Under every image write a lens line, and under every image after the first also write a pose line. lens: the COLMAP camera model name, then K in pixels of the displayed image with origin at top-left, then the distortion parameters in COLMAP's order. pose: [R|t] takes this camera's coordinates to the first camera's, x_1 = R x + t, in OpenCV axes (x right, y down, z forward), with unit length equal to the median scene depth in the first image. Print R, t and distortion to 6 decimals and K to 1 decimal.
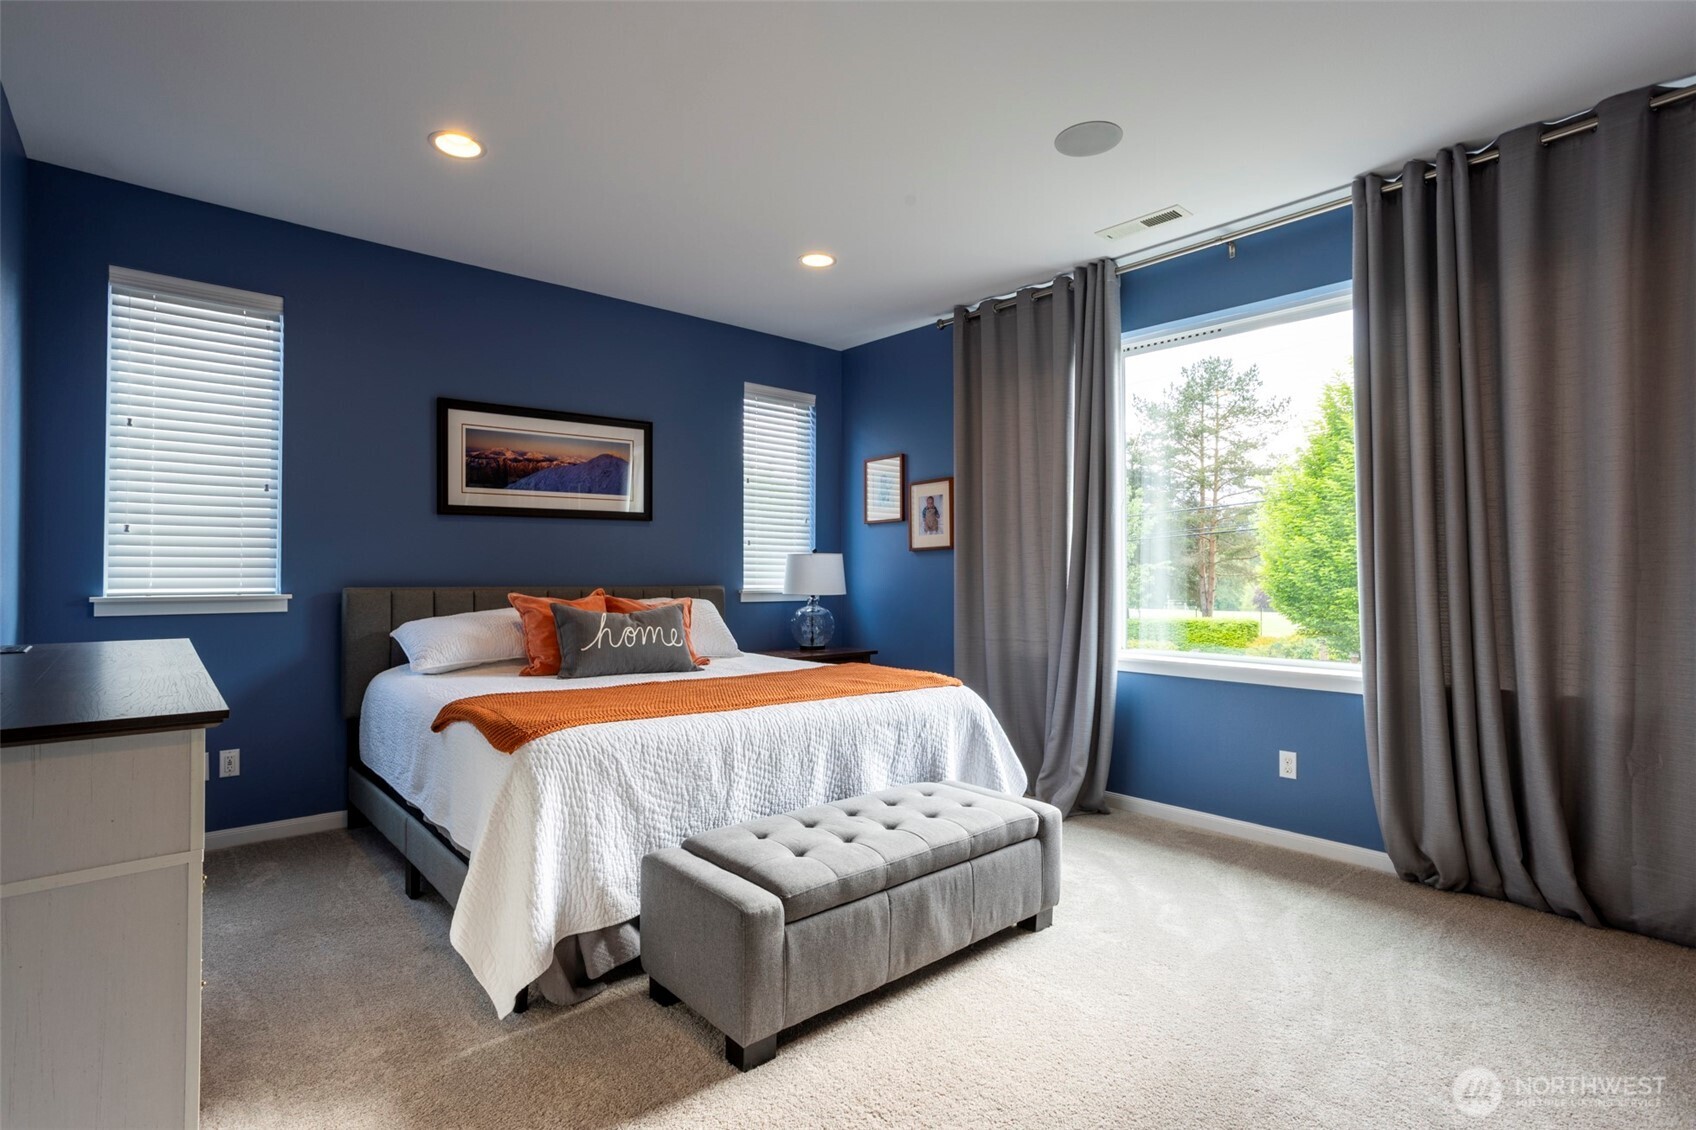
lens RADIAL K [[828.4, 0, 851.6], [0, 828.4, 567.4], [0, 0, 1]] dist [-0.054812, 0.033451]
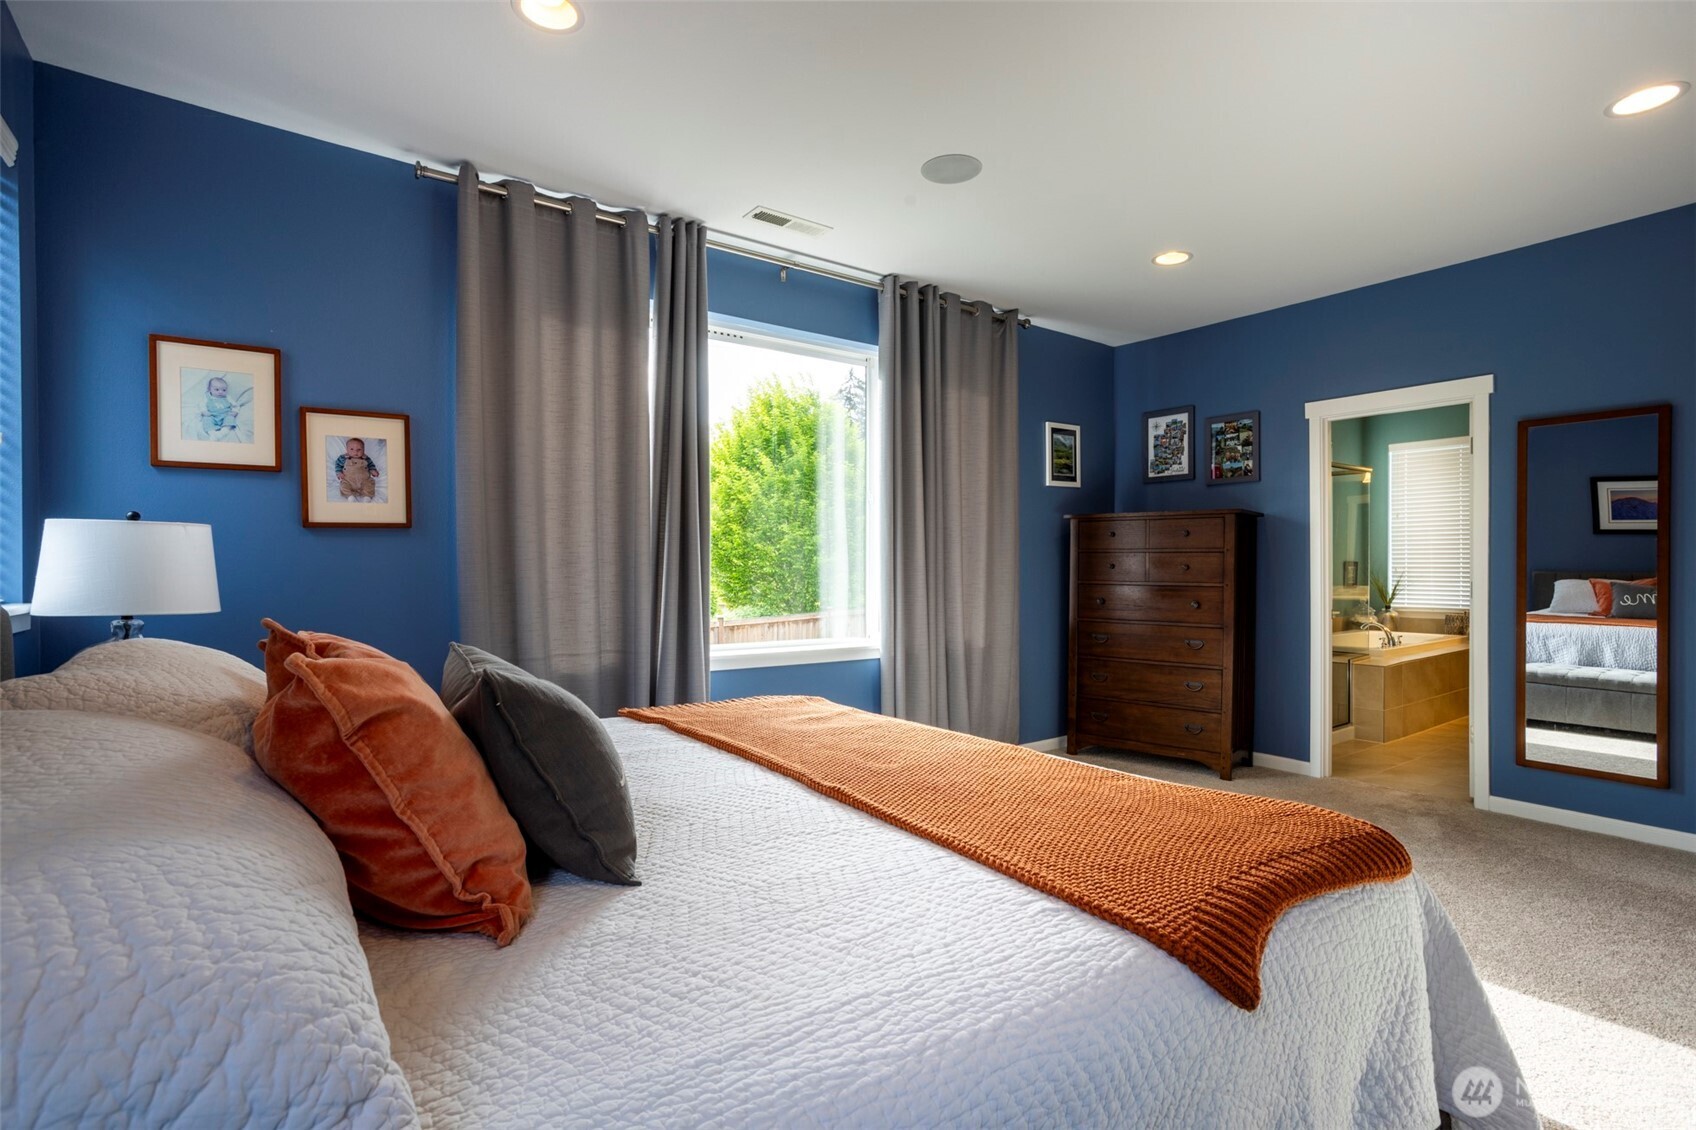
lens RADIAL K [[828.4, 0, 851.6], [0, 828.4, 567.4], [0, 0, 1]] dist [-0.054812, 0.033451]
pose [[0.102272, -0.010324, 0.994703, -0.468948], [-0.030743, 0.999436, 0.013534, -0.010834], [-0.994281, -0.031964, 0.101897, 0.586437]]
